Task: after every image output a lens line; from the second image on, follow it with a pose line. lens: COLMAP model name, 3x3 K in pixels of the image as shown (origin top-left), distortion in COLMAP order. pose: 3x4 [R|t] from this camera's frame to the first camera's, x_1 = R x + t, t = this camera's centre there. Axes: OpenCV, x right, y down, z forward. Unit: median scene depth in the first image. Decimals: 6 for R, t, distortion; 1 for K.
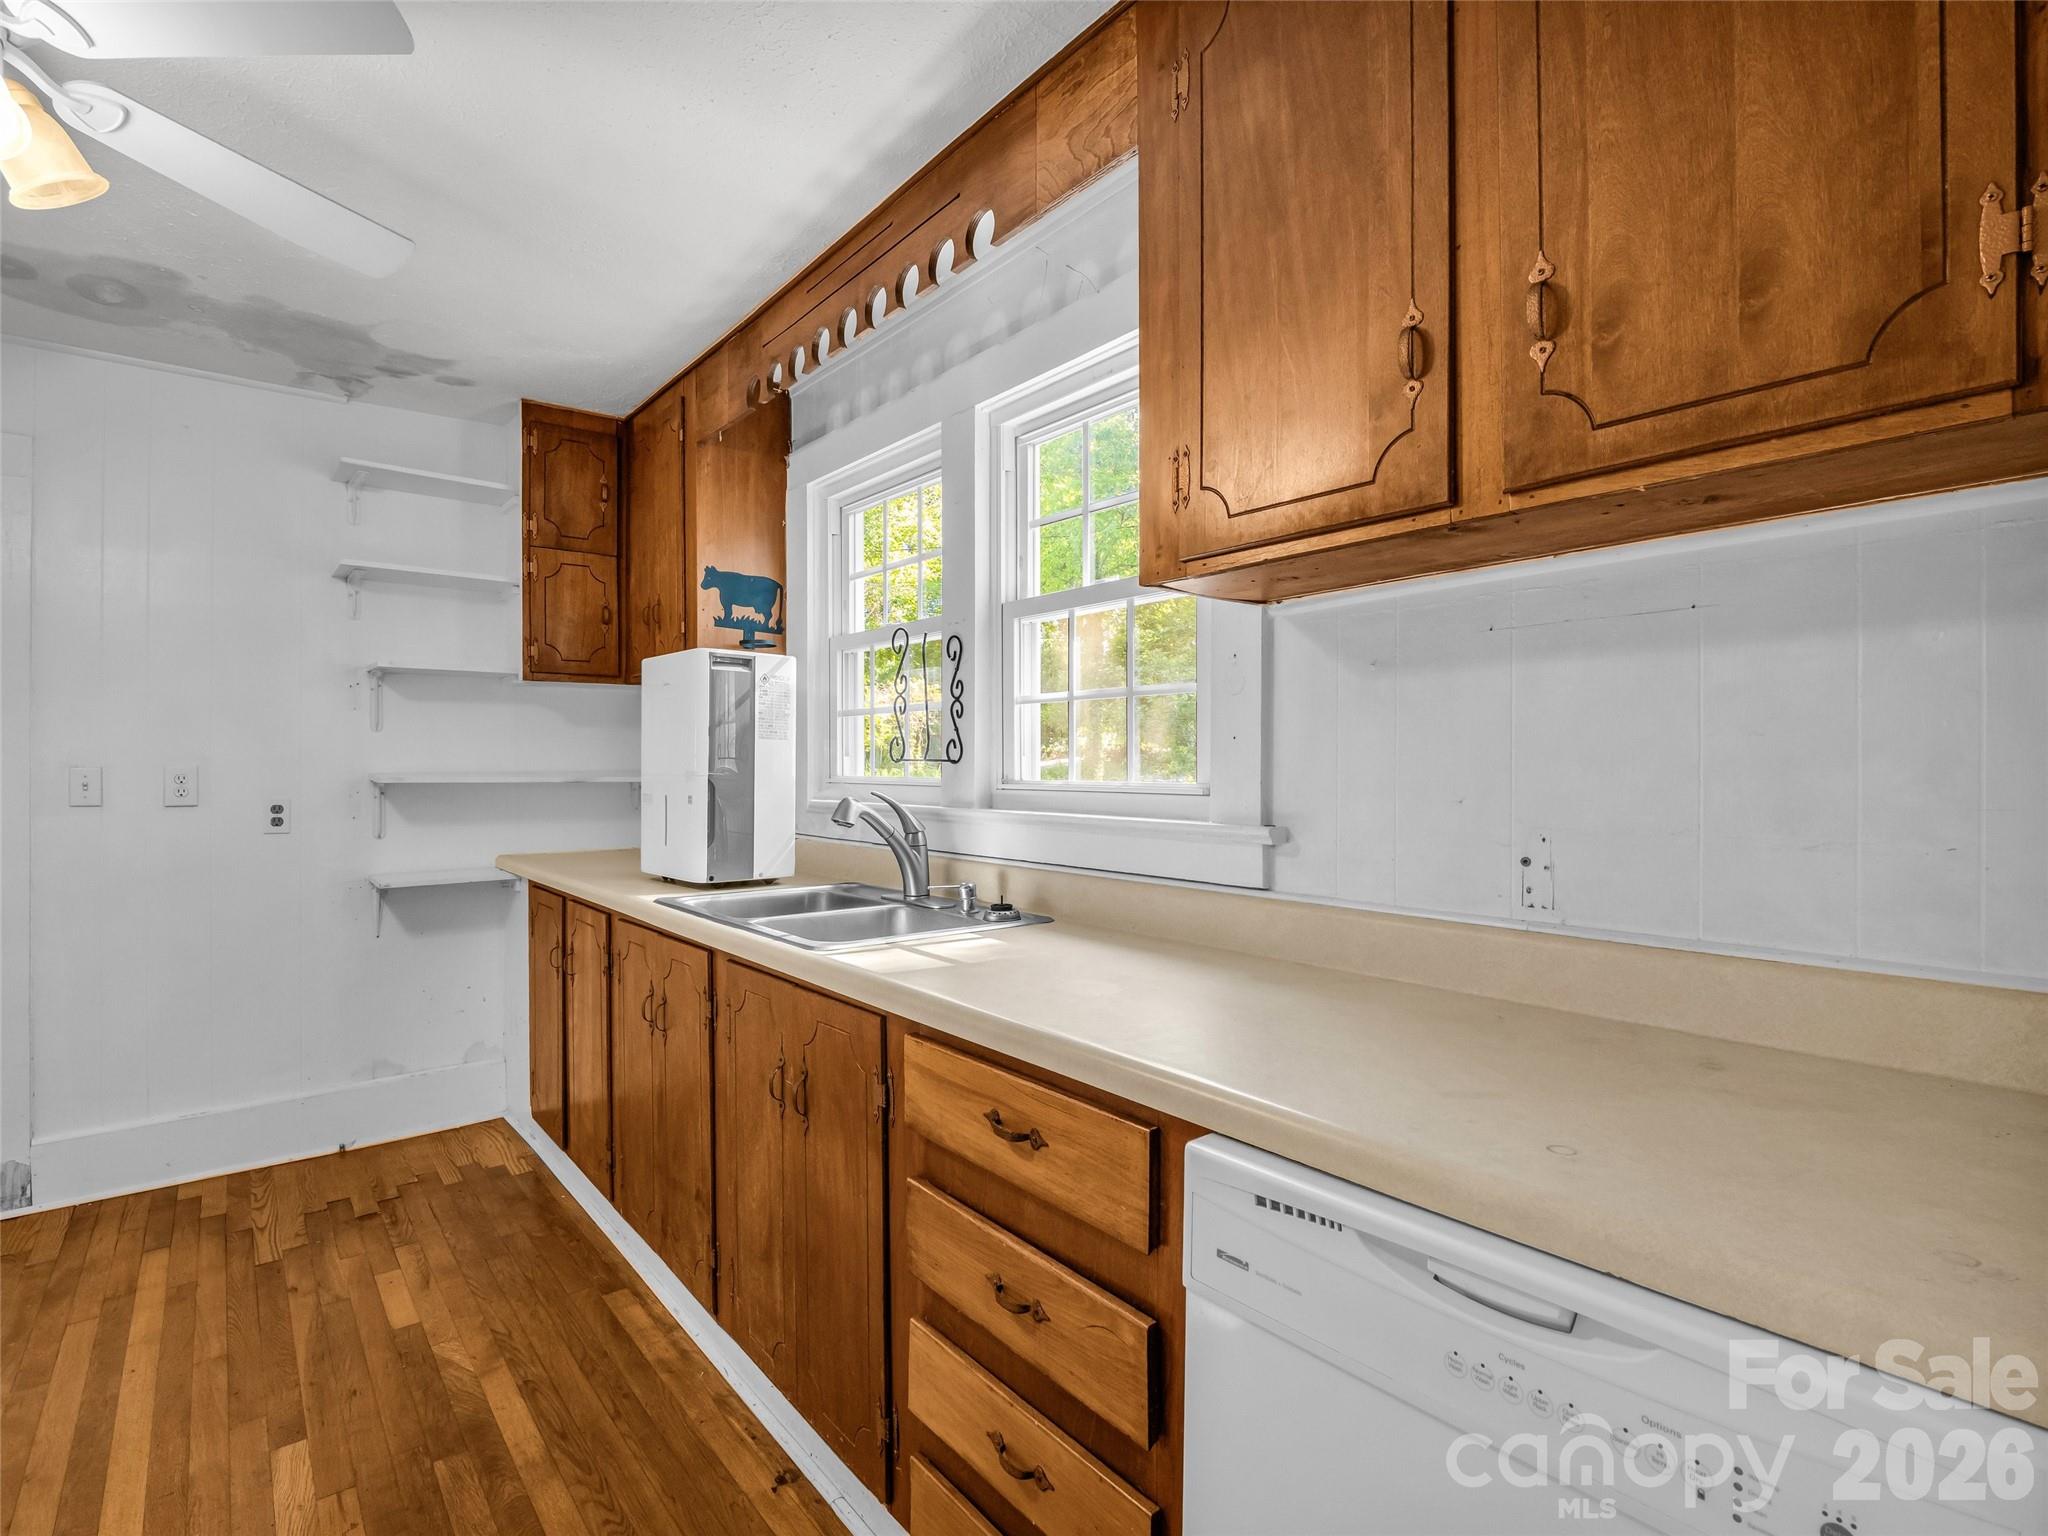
lens RADIAL K [[1008.9, 0, 1017.3], [0, 1008.9, 771.3], [0, 0, 1]] dist [-0.009404, -0.004159]
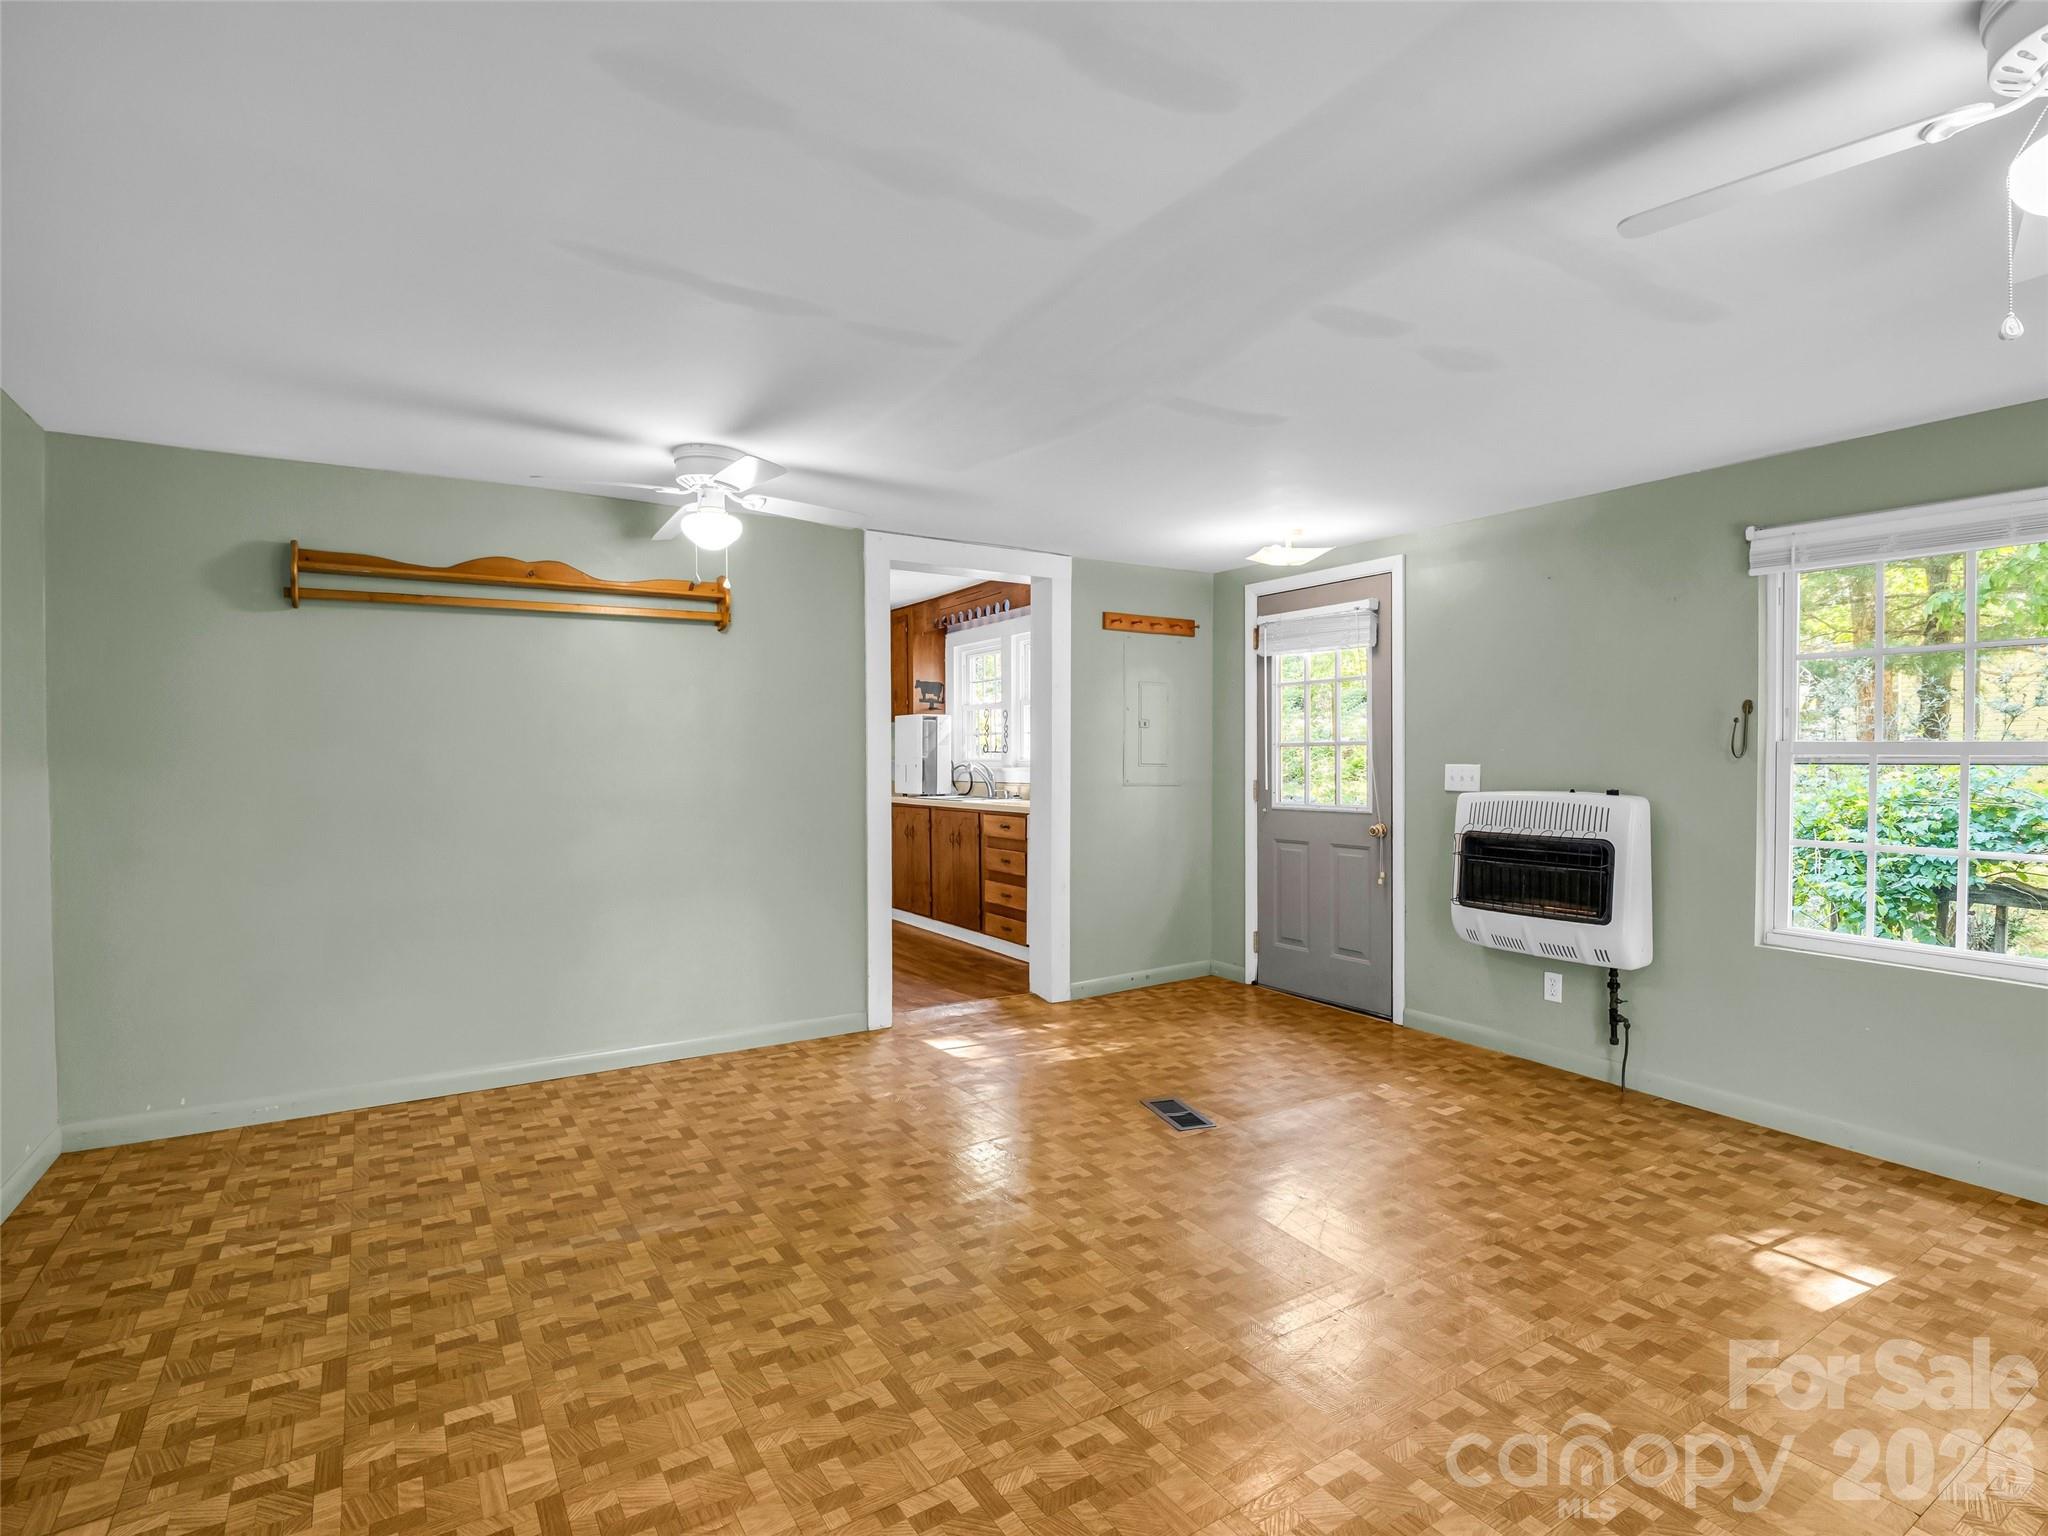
lens RADIAL K [[1008.9, 0, 1027.1], [0, 1008.9, 753.1], [0, 0, 1]] dist [-0.009404, -0.004159]
pose [[0.994783, -0.004177, -0.101925, 0.305201], [0.002494, 0.999858, -0.016636, 0.042947], [0.101980, 0.016295, 0.994653, -1.949549]]
